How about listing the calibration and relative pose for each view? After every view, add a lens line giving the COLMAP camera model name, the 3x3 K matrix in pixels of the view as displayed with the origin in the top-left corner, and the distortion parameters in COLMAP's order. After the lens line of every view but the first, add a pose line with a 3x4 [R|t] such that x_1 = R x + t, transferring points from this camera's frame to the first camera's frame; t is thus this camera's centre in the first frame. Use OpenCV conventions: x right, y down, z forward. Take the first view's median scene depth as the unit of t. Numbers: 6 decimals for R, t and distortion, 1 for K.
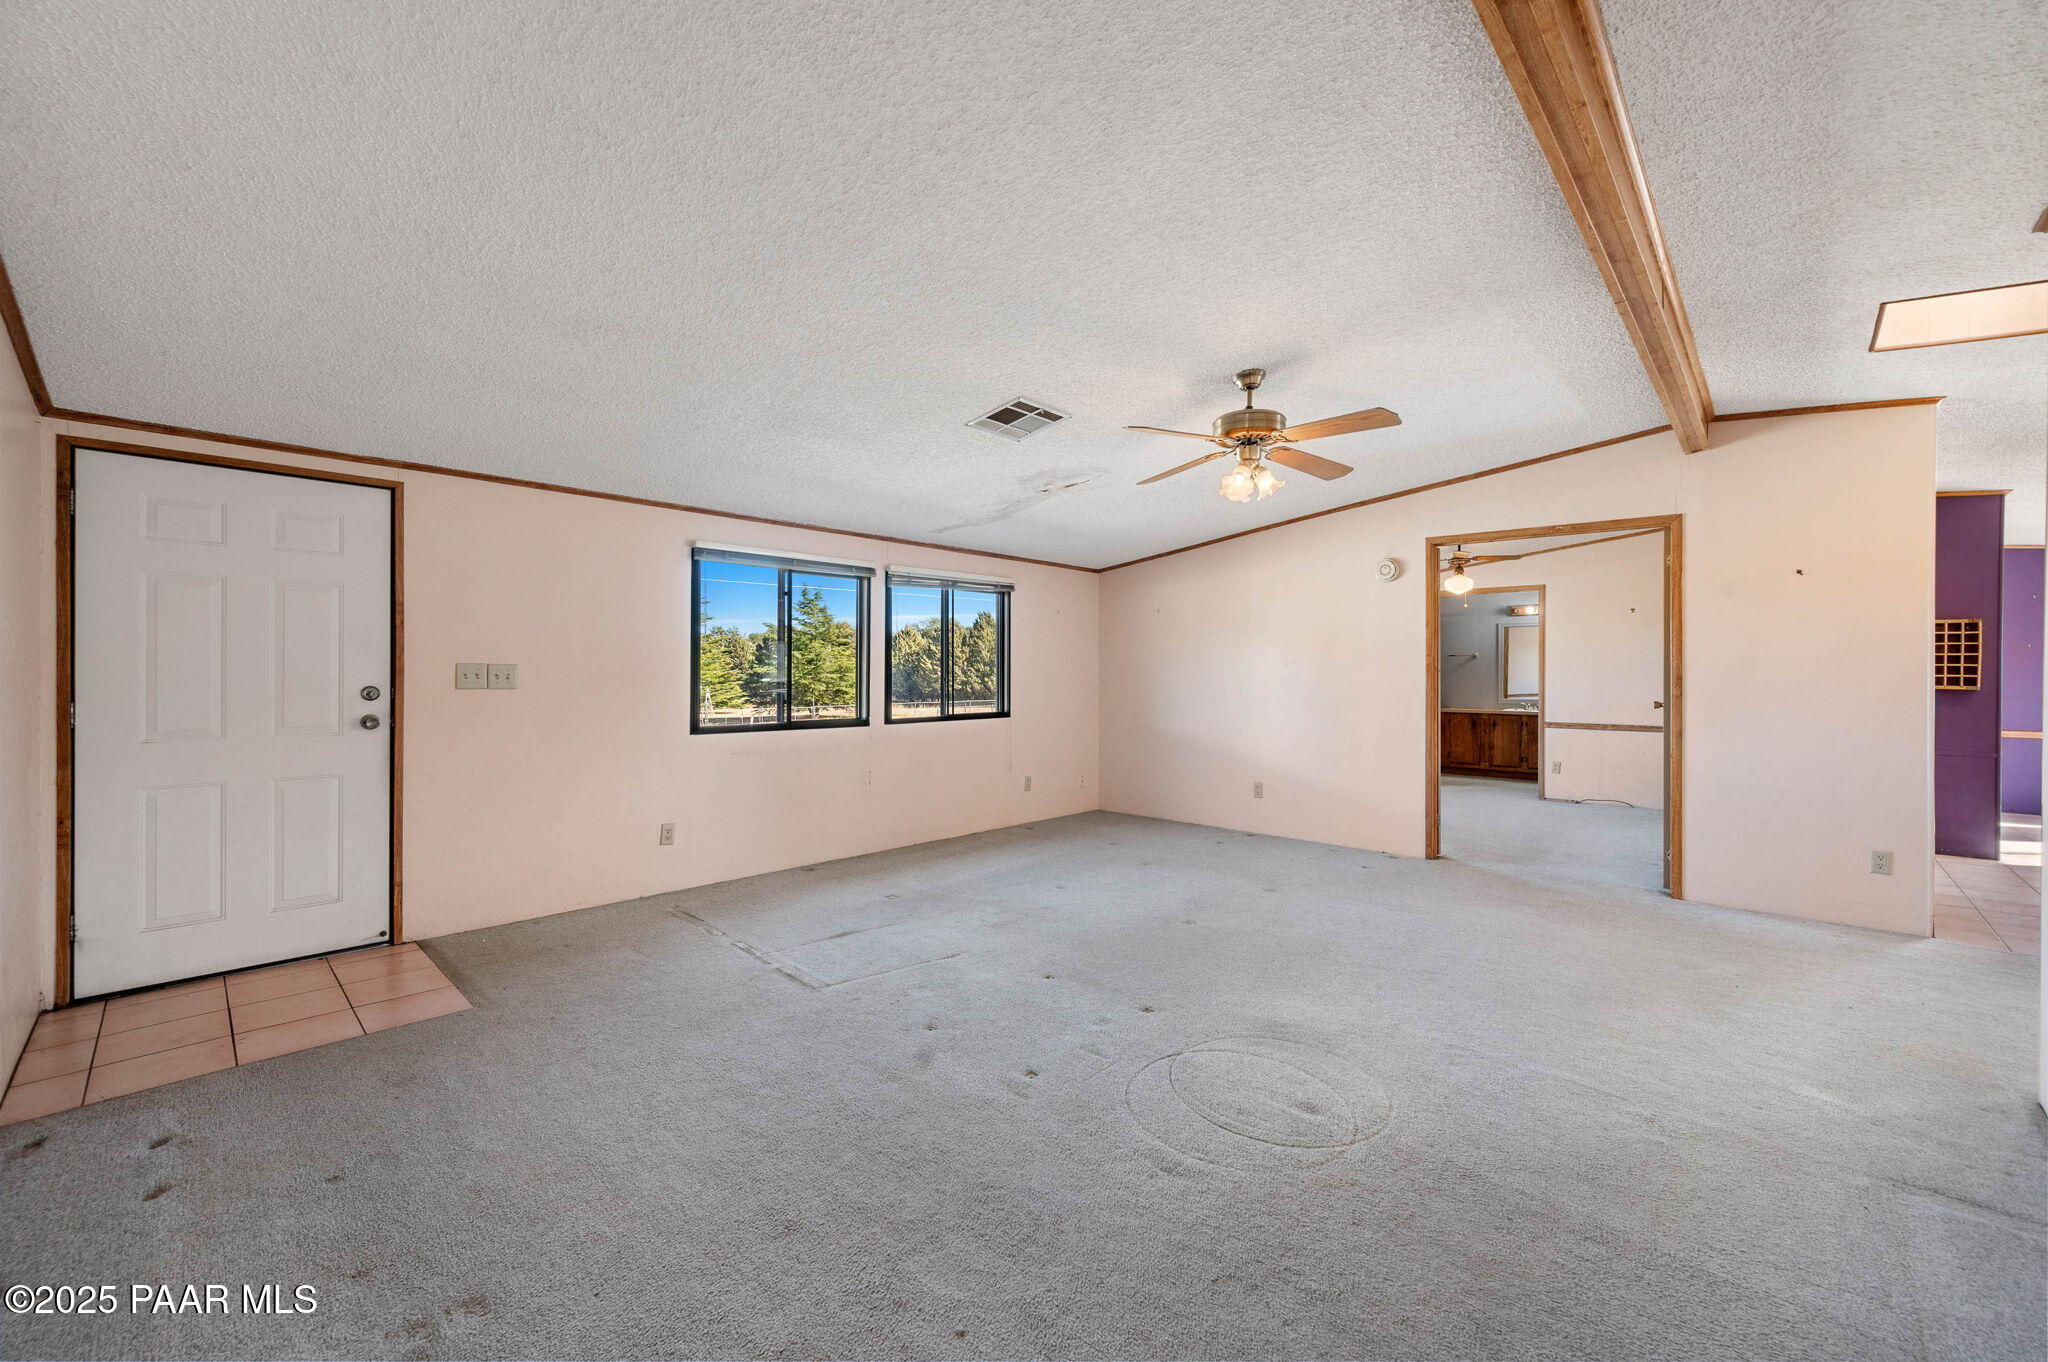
lens RADIAL K [[807.2, 0, 1021.5], [0, 807.2, 675.3], [0, 0, 1]] dist [-0.000570, -0.000128]
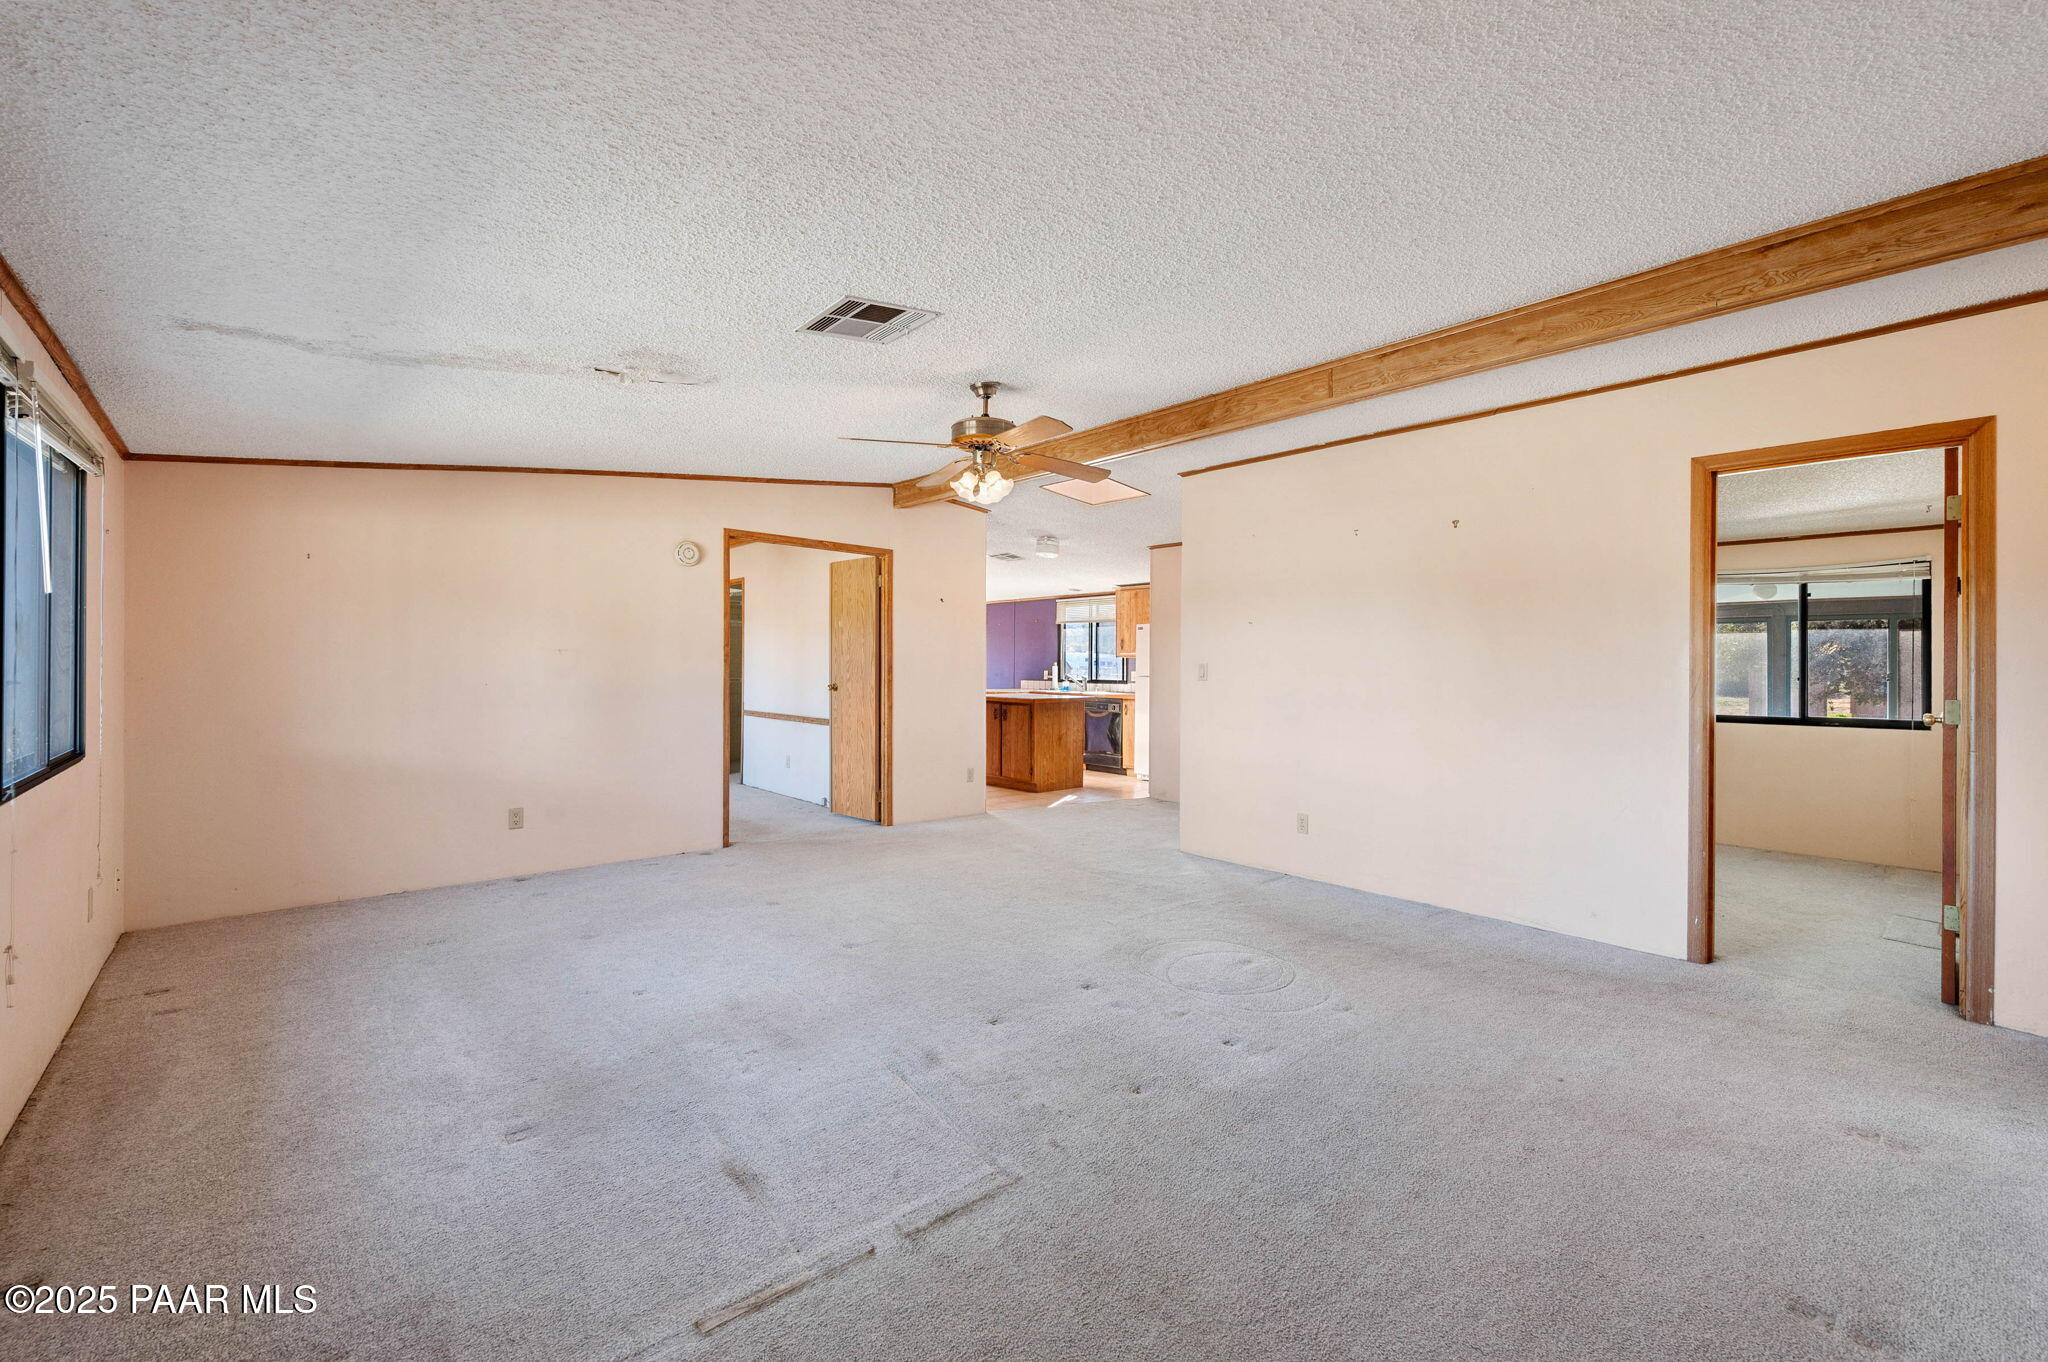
lens RADIAL K [[848.1, 0, 1019.4], [0, 848.1, 663.2], [0, 0, 1]] dist [-0.002263, -0.000273]
pose [[0.080945, -0.000824, 0.996718, -0.519819], [-0.005033, 0.999987, 0.001235, -0.005074], [-0.996706, -0.005116, 0.080940, 0.545695]]
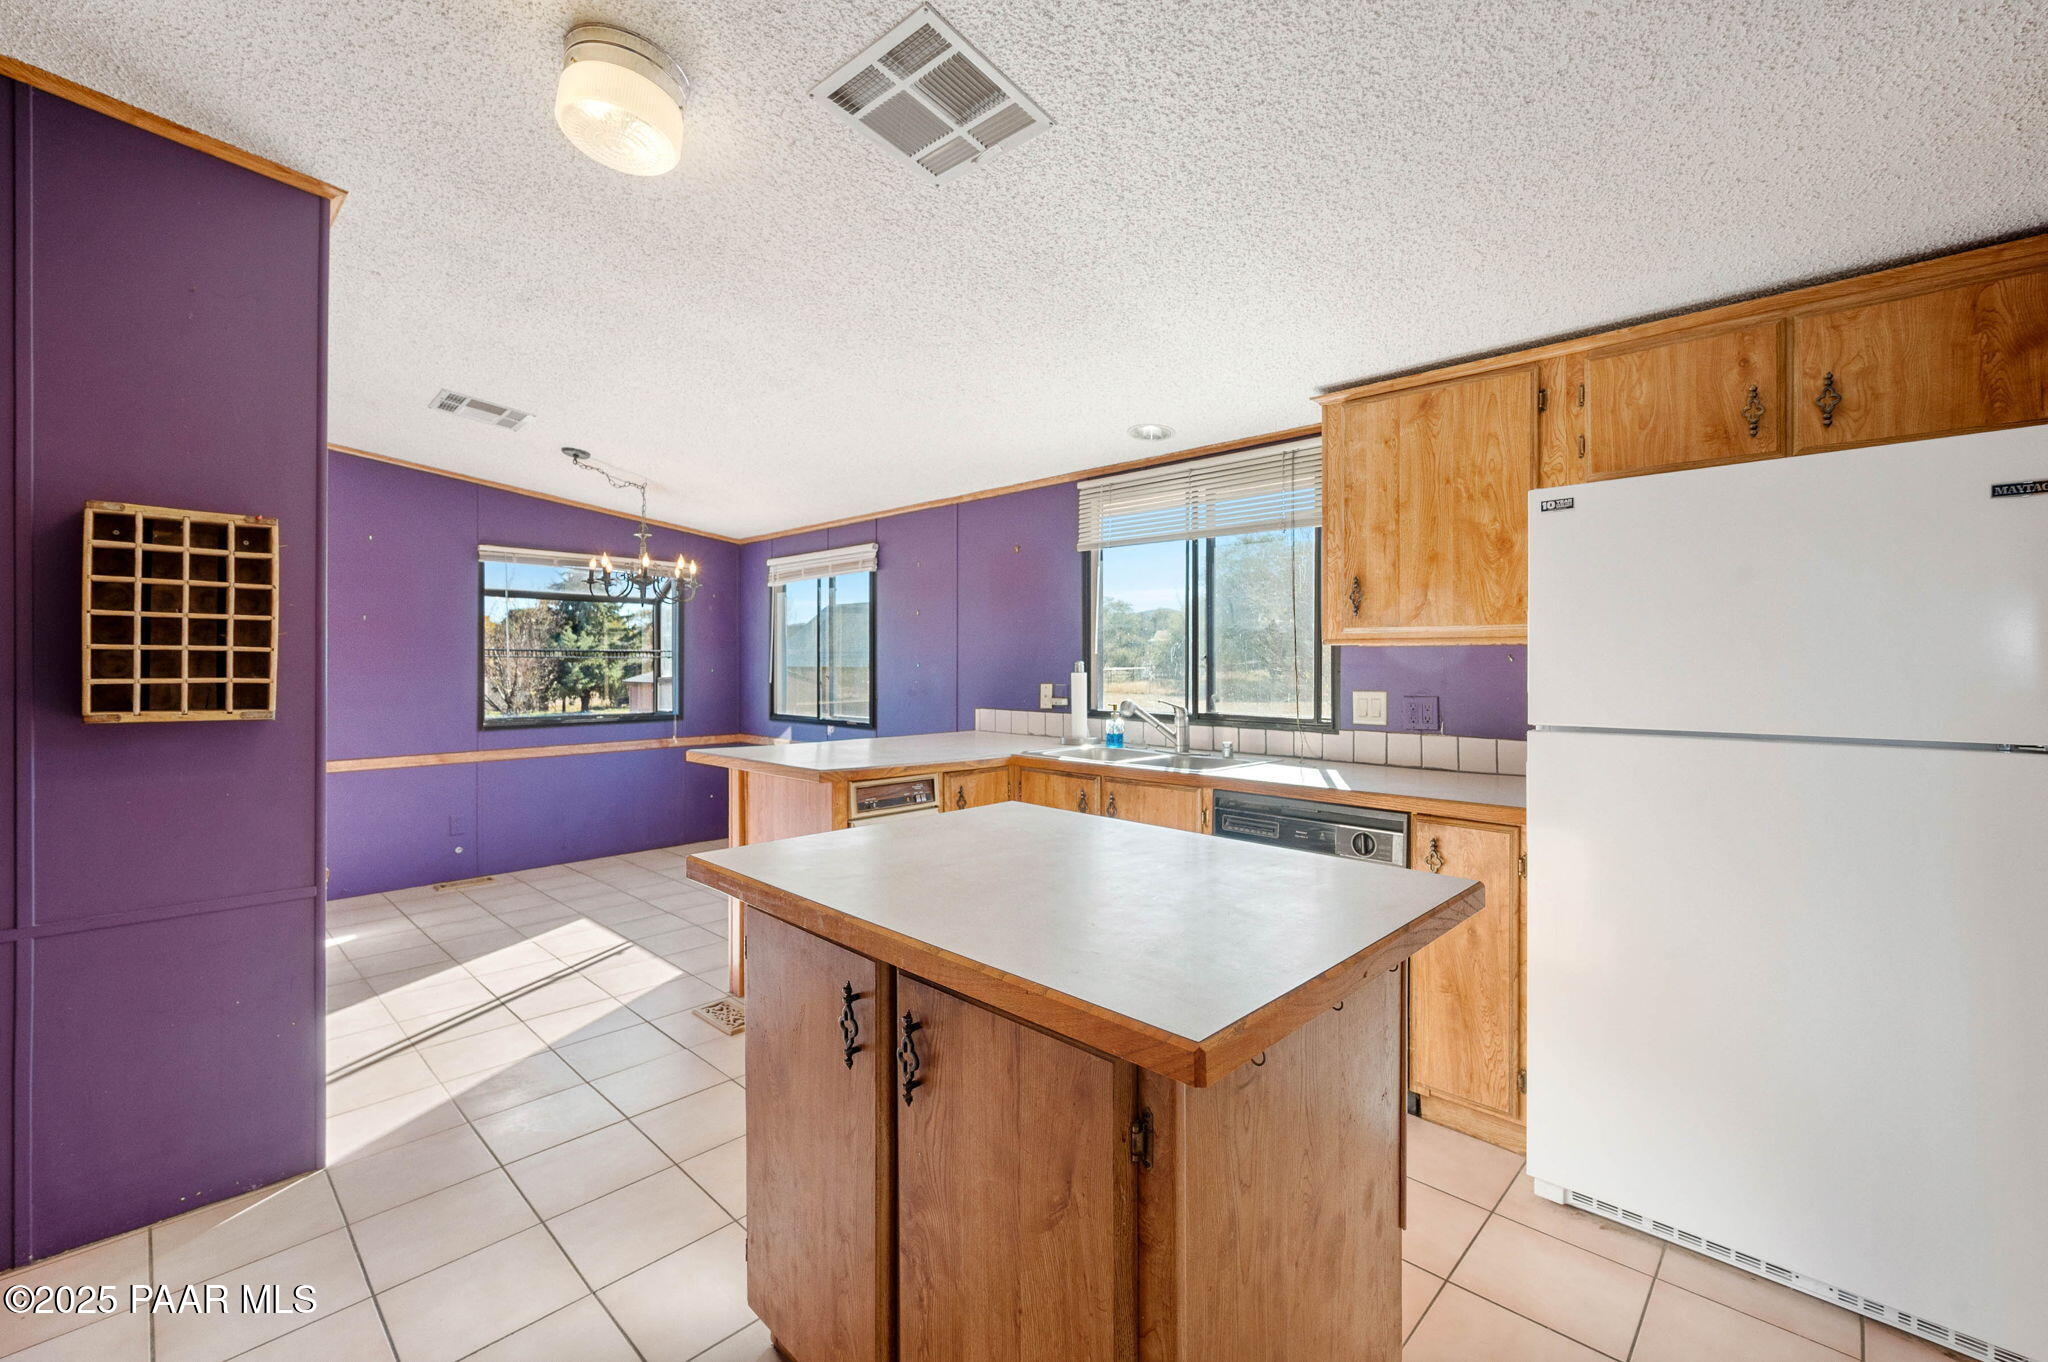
lens RADIAL K [[848.1, 0, 1019.4], [0, 848.1, 663.2], [0, 0, 1]] dist [-0.002263, -0.000273]
pose [[0.005219, -0.007230, 0.999960, 0.818087], [0.001429, 0.999973, 0.007223, -0.008661], [-0.999985, 0.001391, 0.005229, 0.670887]]
